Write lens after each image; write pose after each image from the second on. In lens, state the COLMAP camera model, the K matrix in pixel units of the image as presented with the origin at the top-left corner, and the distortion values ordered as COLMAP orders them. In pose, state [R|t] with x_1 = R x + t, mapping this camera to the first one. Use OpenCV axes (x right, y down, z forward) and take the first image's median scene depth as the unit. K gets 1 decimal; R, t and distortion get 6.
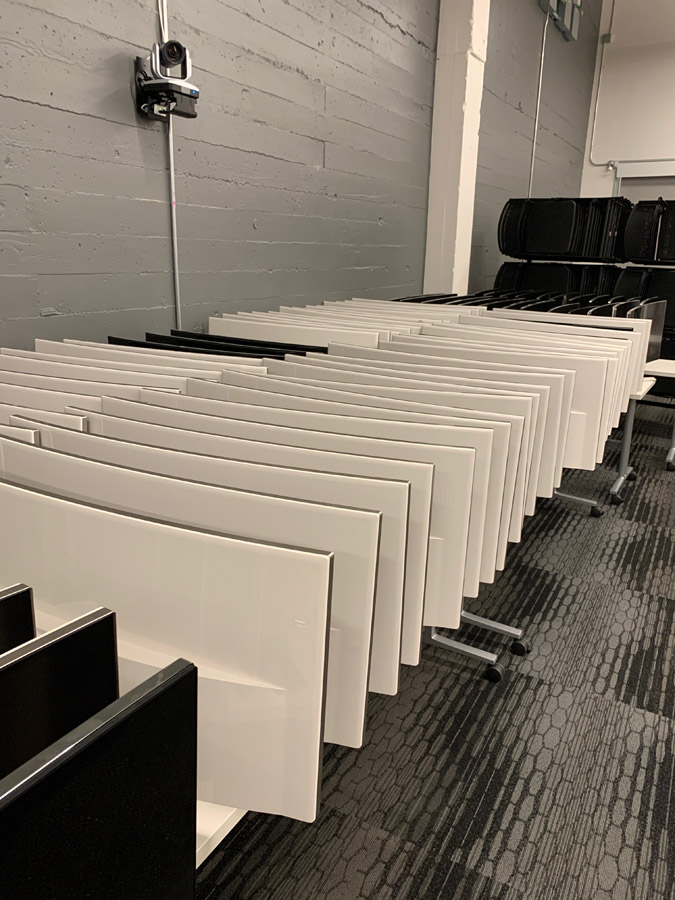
lens RADIAL K [[729.7, 0, 357.5], [0, 729.7, 449.7], [0, 0, 1]] dist [0.055761, -0.052329]
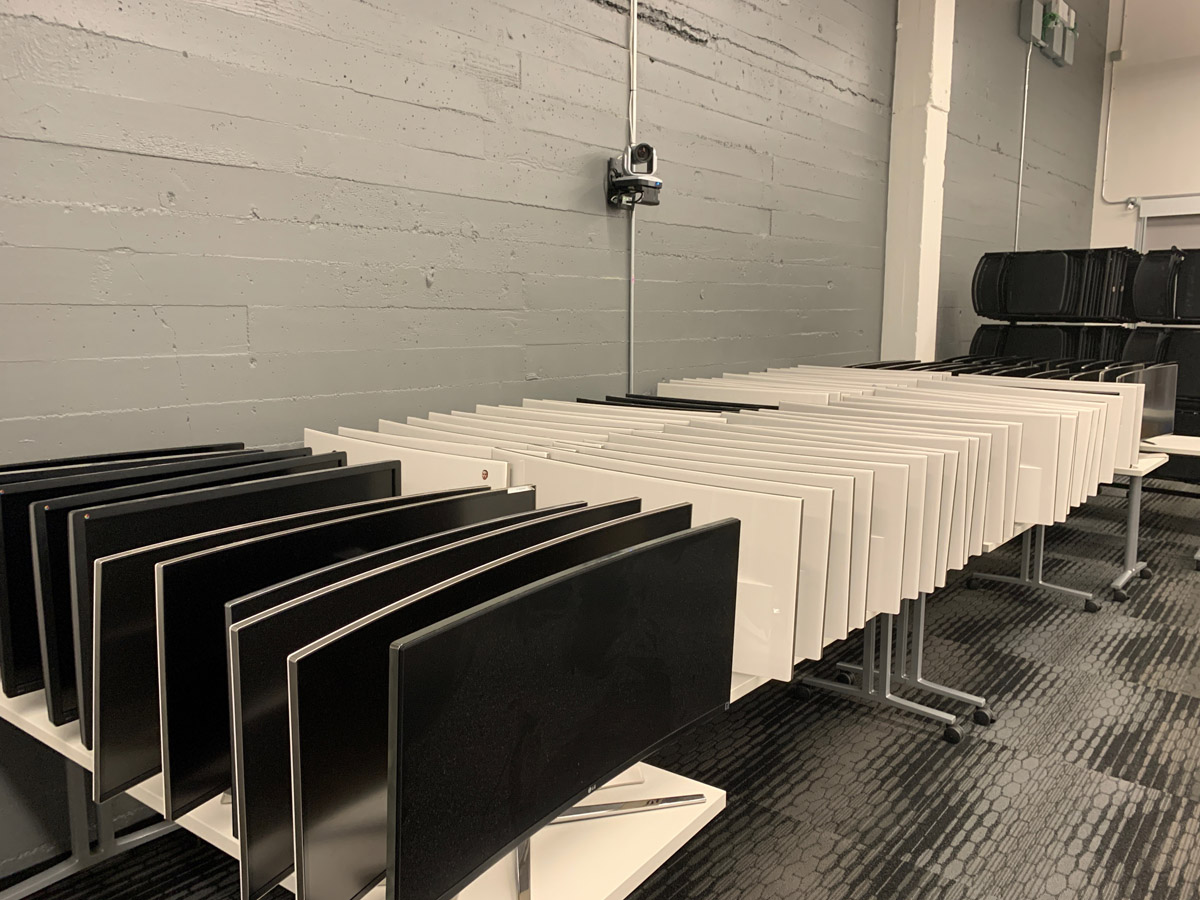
lens RADIAL K [[972.9, 0, 582.7], [0, 972.9, 436.0], [0, 0, 1]] dist [0.055761, -0.052329]
pose [[0.977072, 0.003039, -0.212889, -0.013908], [-0.033394, 0.989710, -0.139135, 0.085573], [0.210275, 0.143054, 0.967119, -0.330580]]
